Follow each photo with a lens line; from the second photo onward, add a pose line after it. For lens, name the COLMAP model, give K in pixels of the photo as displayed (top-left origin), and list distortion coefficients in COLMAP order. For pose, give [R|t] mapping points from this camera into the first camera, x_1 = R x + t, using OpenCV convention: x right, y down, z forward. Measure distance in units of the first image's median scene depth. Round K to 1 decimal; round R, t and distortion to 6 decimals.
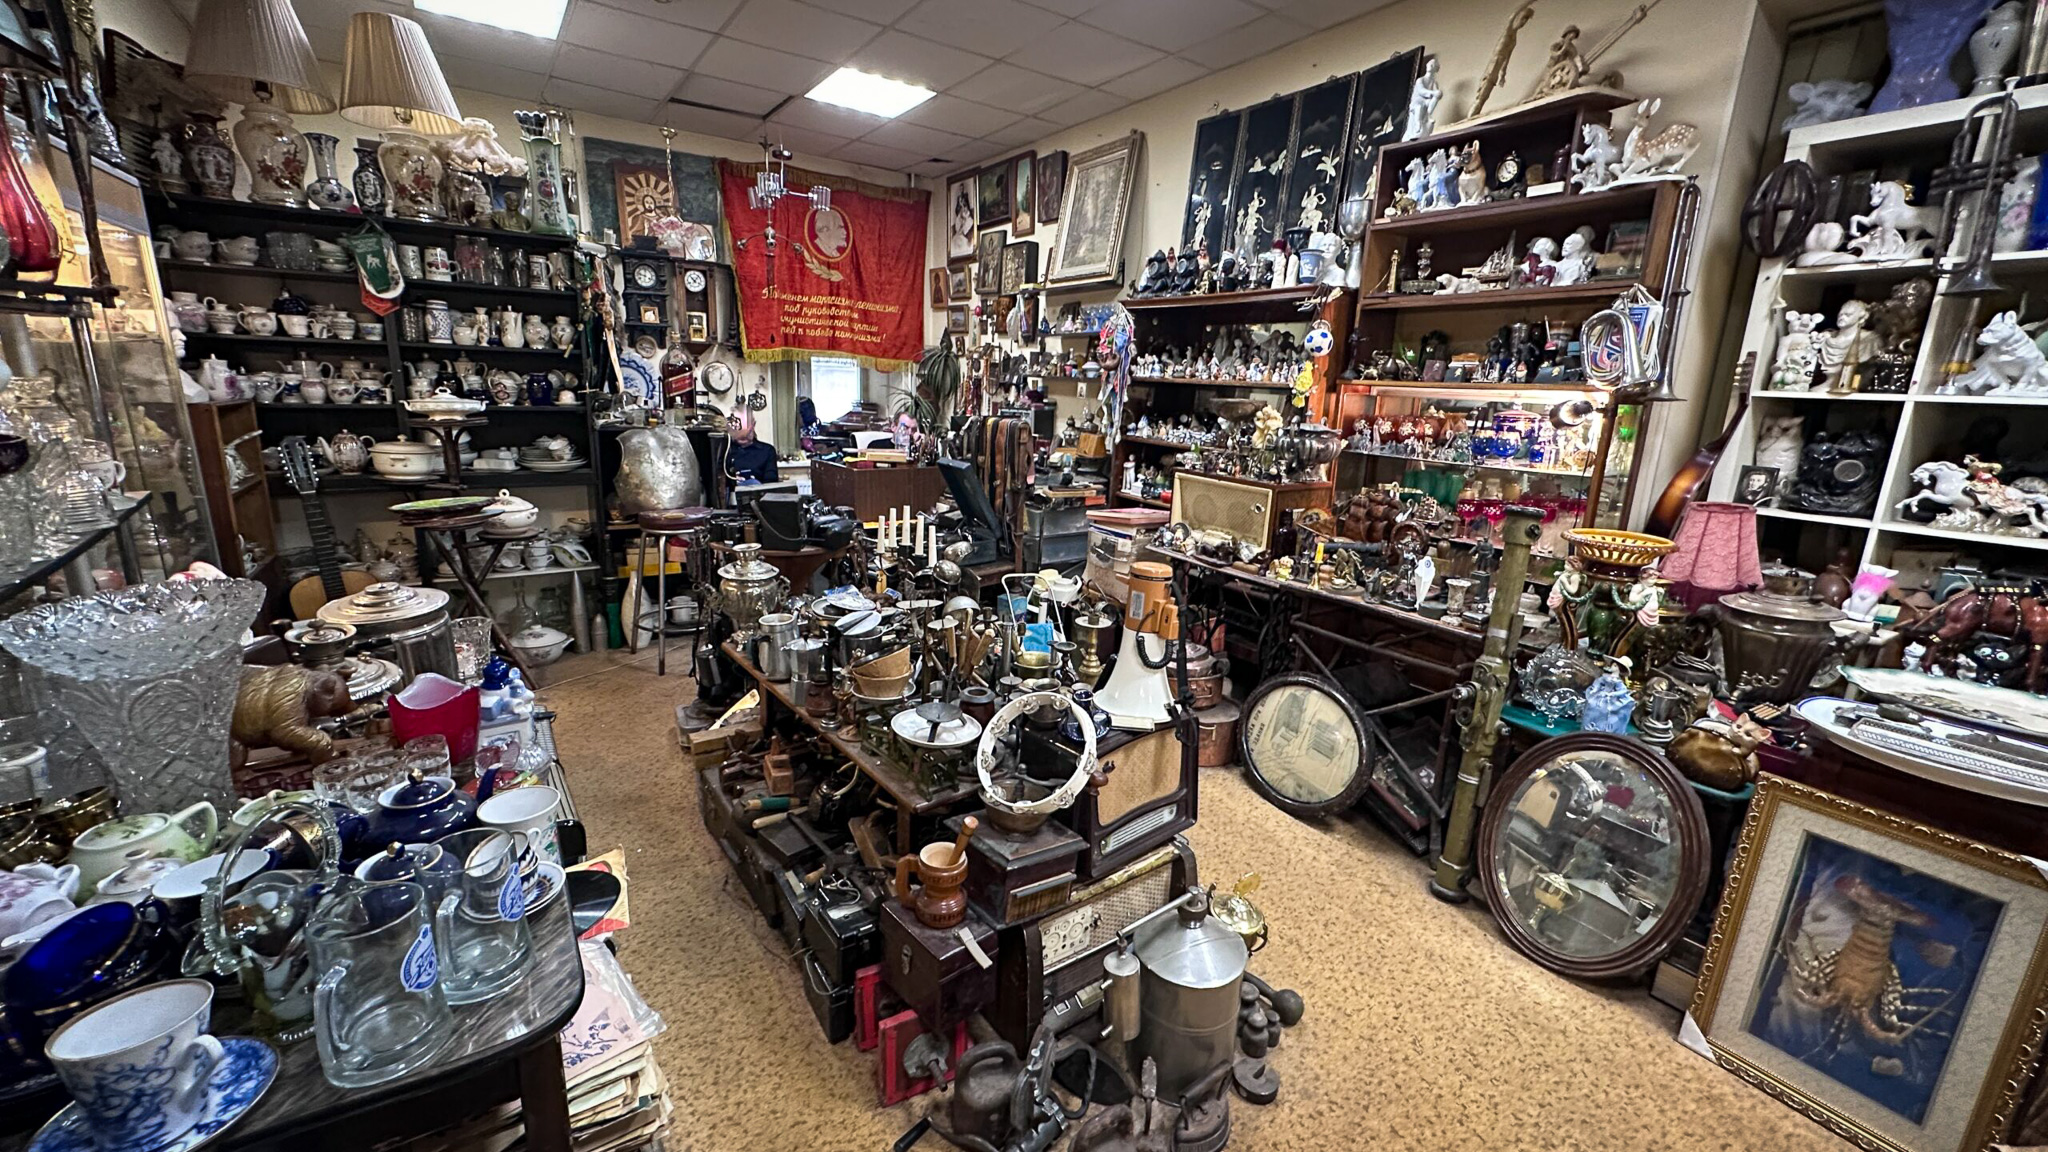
lens RADIAL K [[814.7, 0, 1024.0], [0, 814.7, 576.0], [0, 0, 1]] dist [-0.001436, -0.000162]
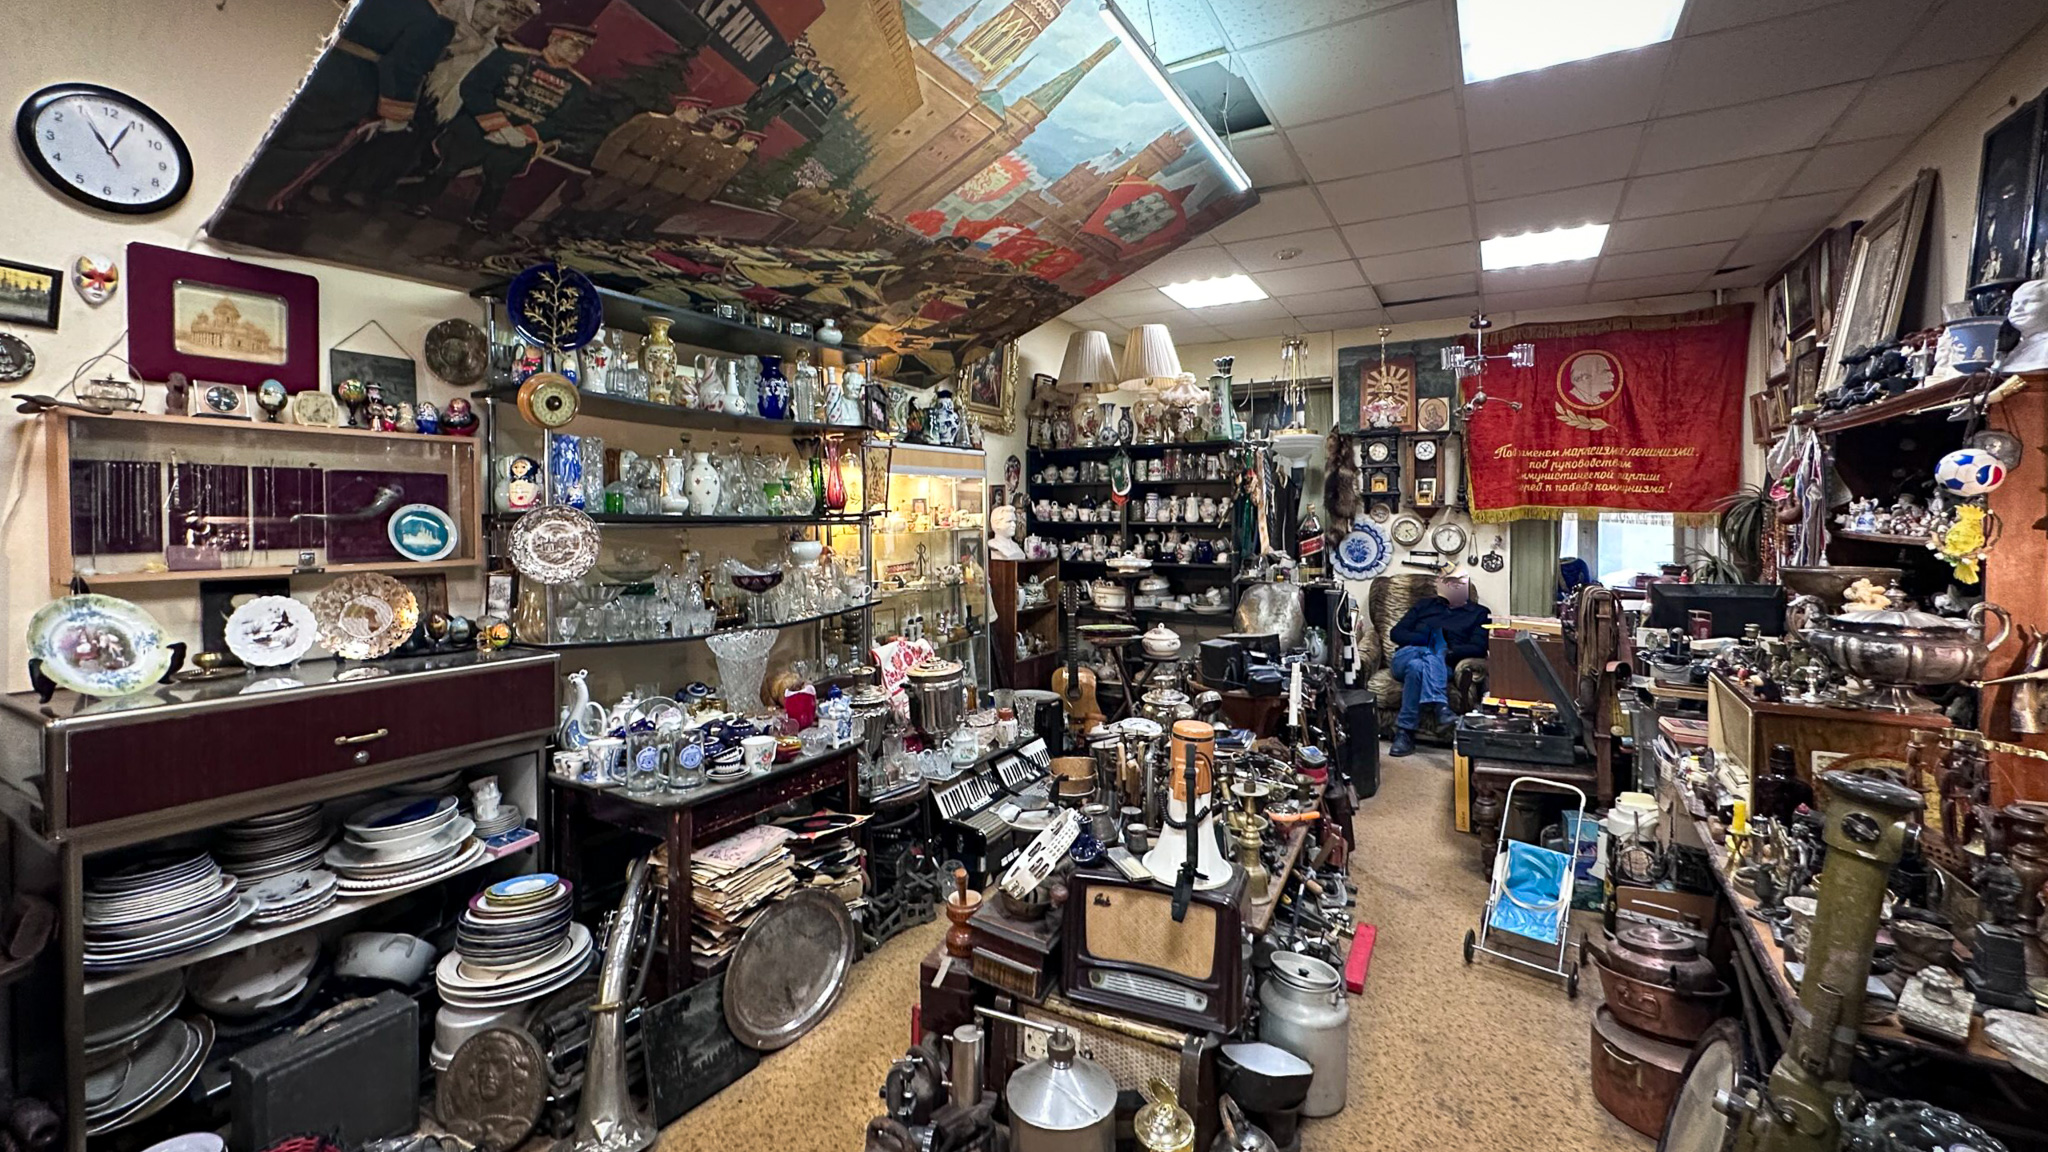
lens RADIAL K [[851.6, 0, 1026.1], [0, 851.6, 518.1], [0, 0, 1]] dist [0.001170, -0.000361]
pose [[0.427125, -0.035891, -0.903480, 0.474046], [-0.197114, 0.971484, -0.131779, -0.037388], [0.882446, 0.234374, 0.407870, 0.144698]]
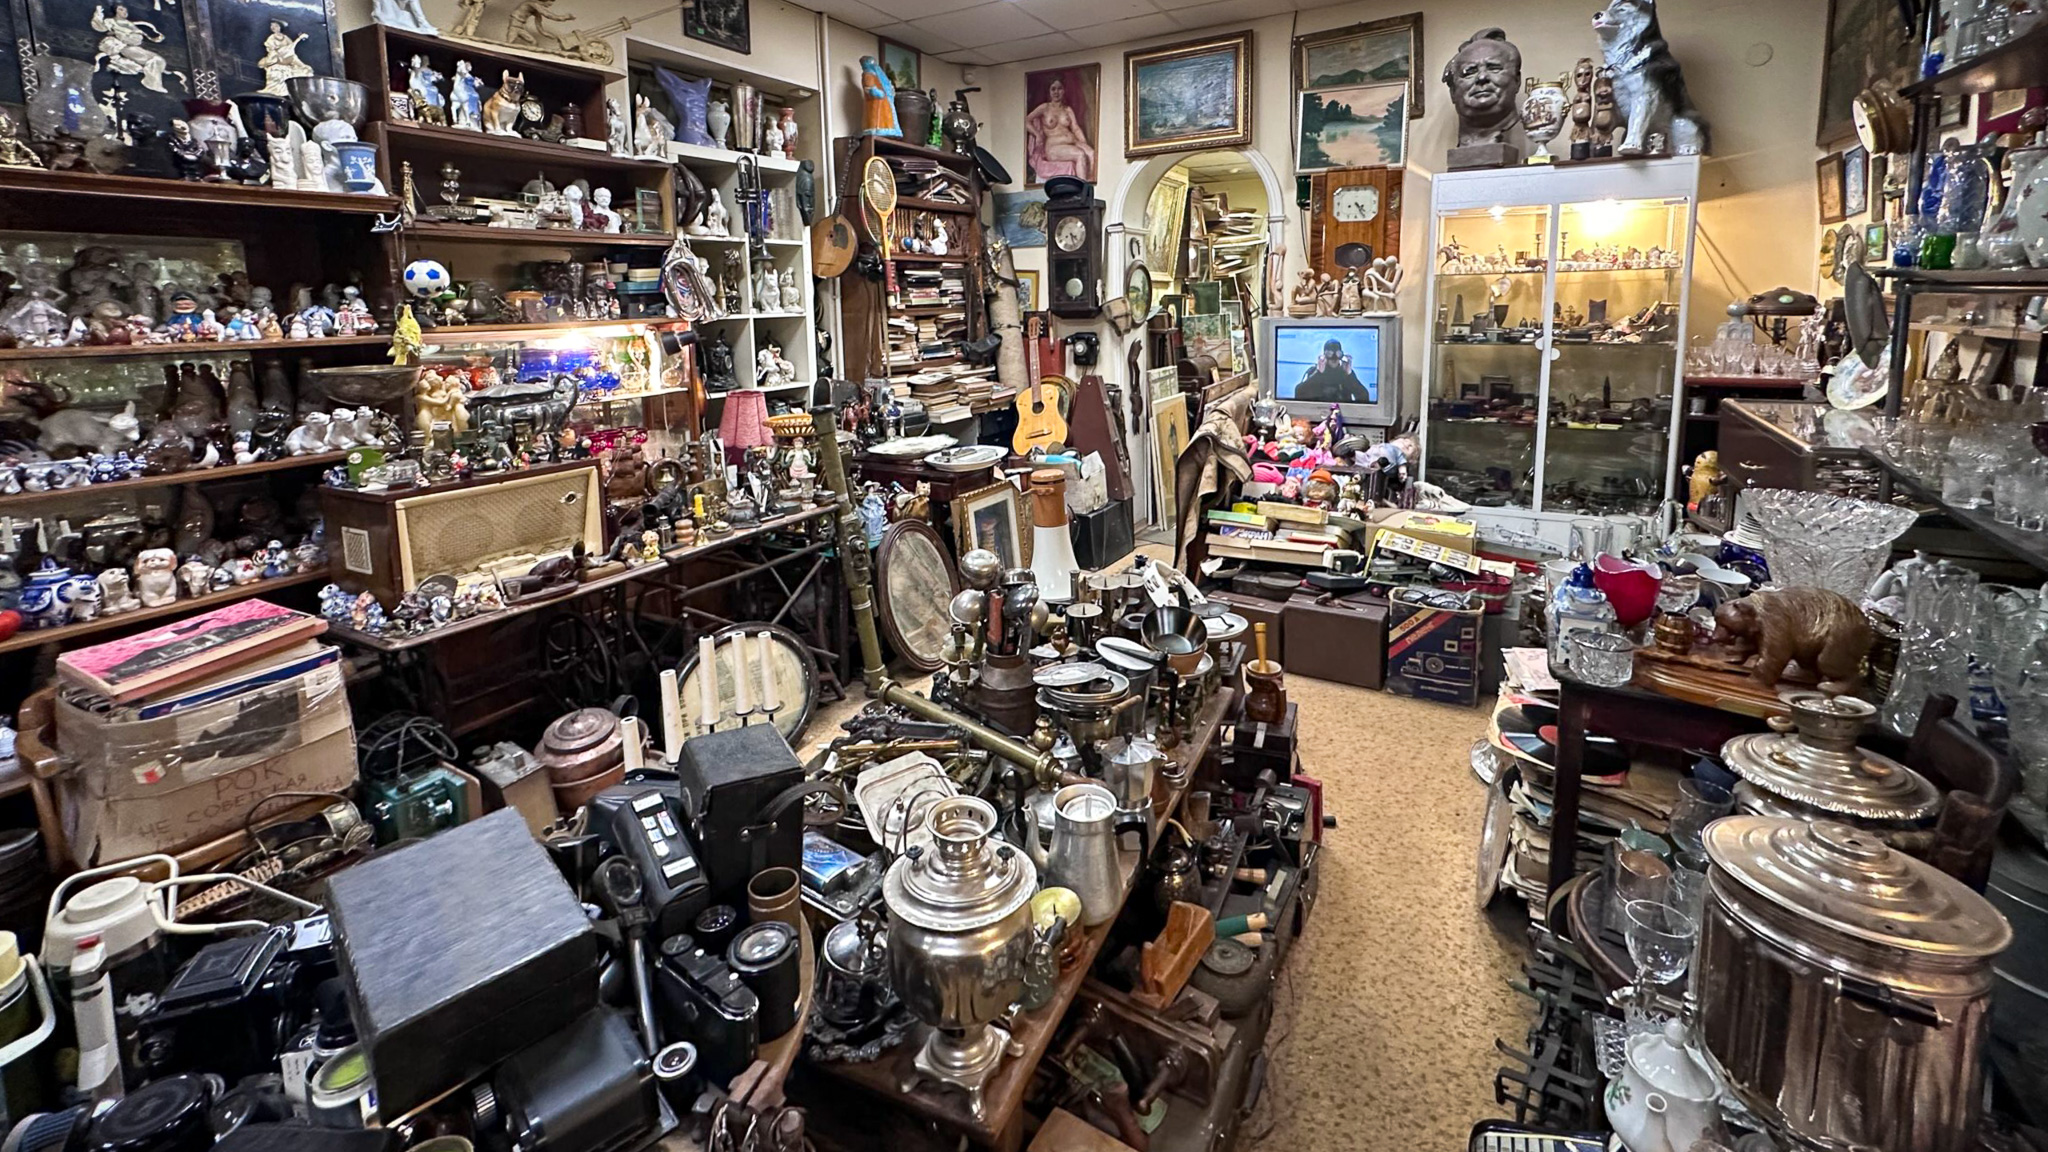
lens RADIAL K [[869.8, 0, 1042.5], [0, 869.8, 400.1], [0, 0, 1]] dist [-0.000166, 0.000157]
pose [[-0.463188, -0.125177, 0.877376, -0.444525], [0.216547, 0.943984, 0.249000, -0.201238], [-0.859398, 0.305327, -0.410135, 0.684312]]
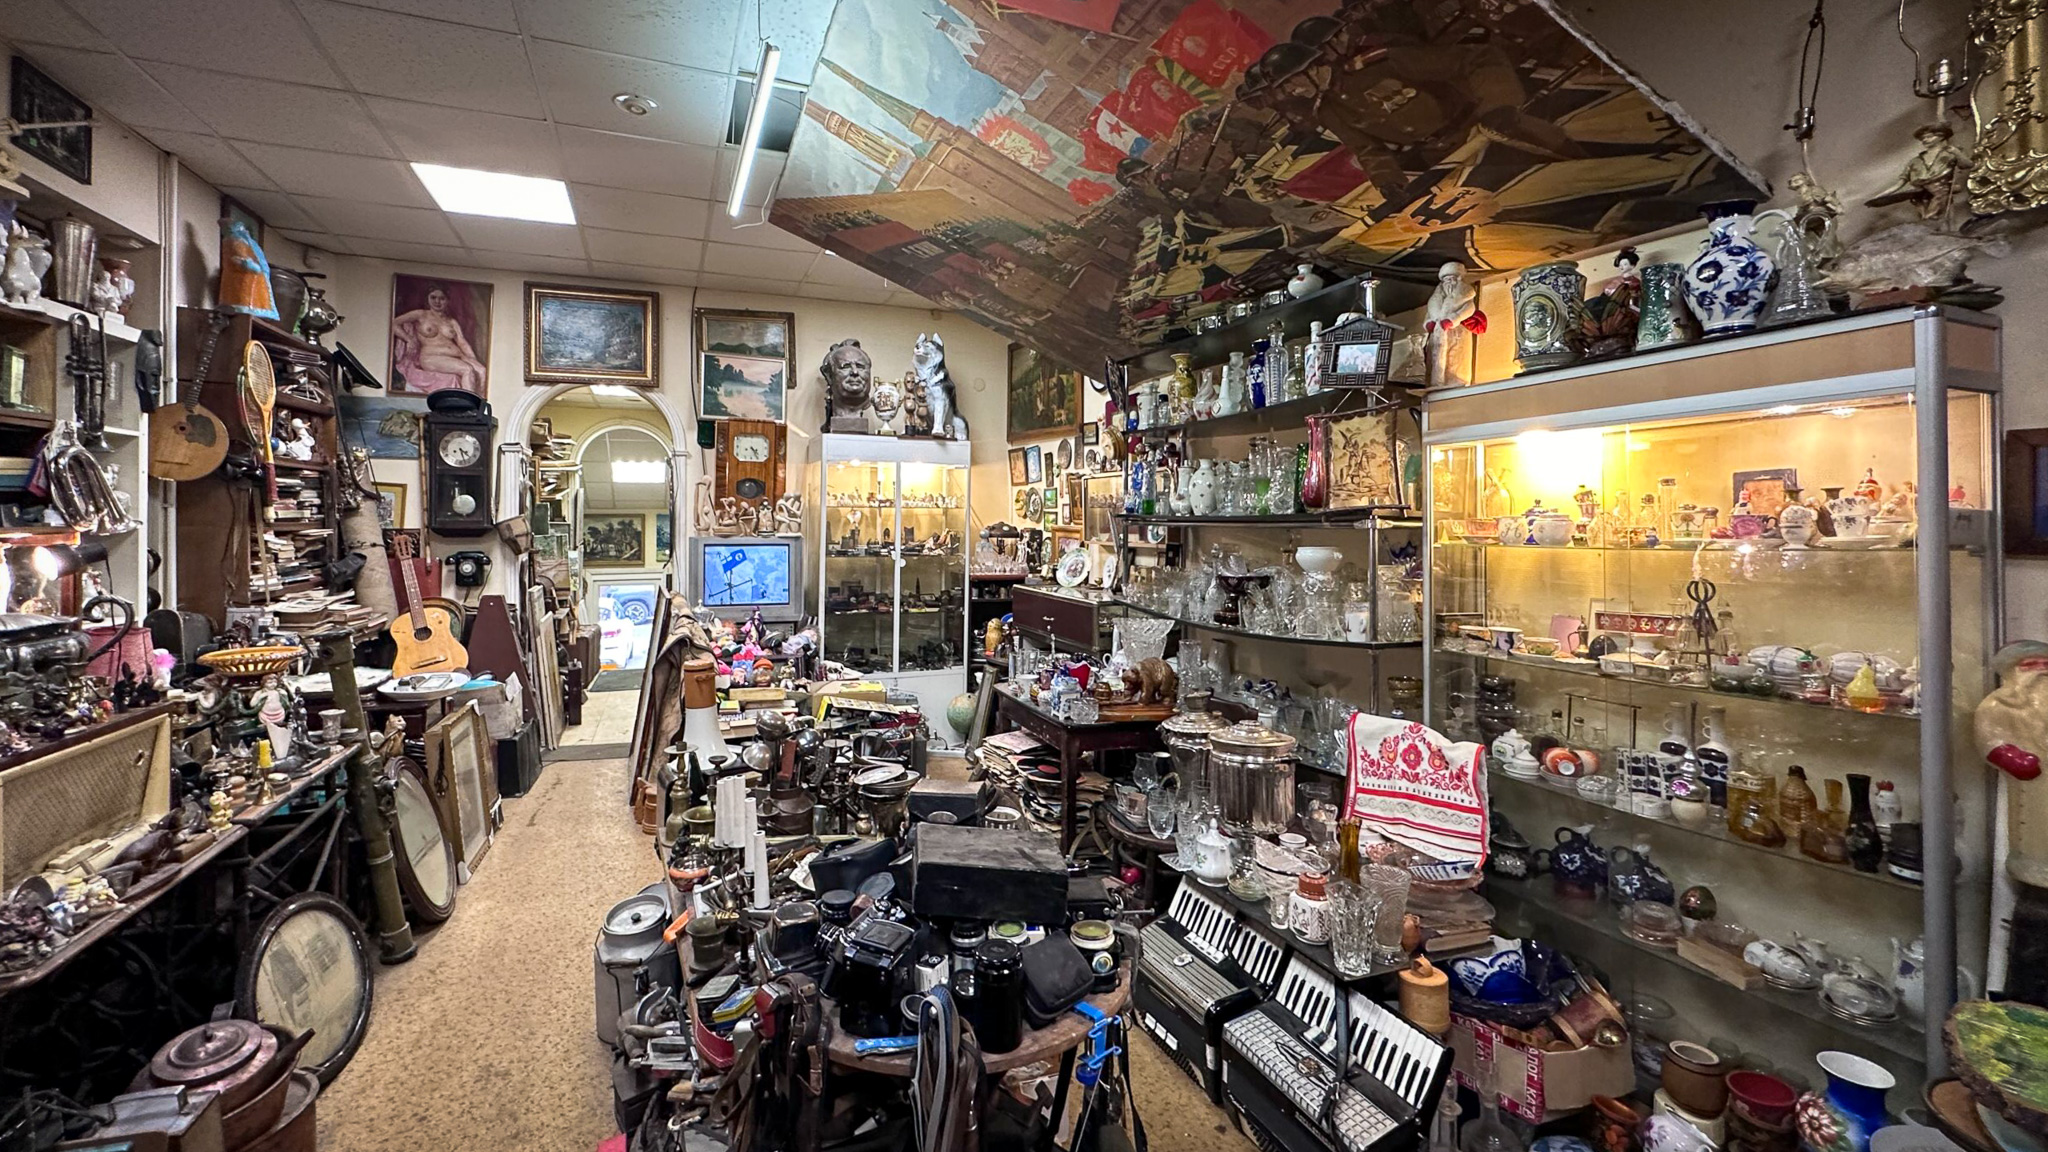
lens RADIAL K [[829.5, 0, 990.2], [0, 829.5, 514.8], [0, 0, 1]] dist [0.000864, 0.000171]
pose [[-0.972736, -0.036188, 0.229075, -0.307086], [0.018413, 0.972582, 0.231832, -0.272774], [-0.231184, 0.229729, -0.945399, 1.008810]]
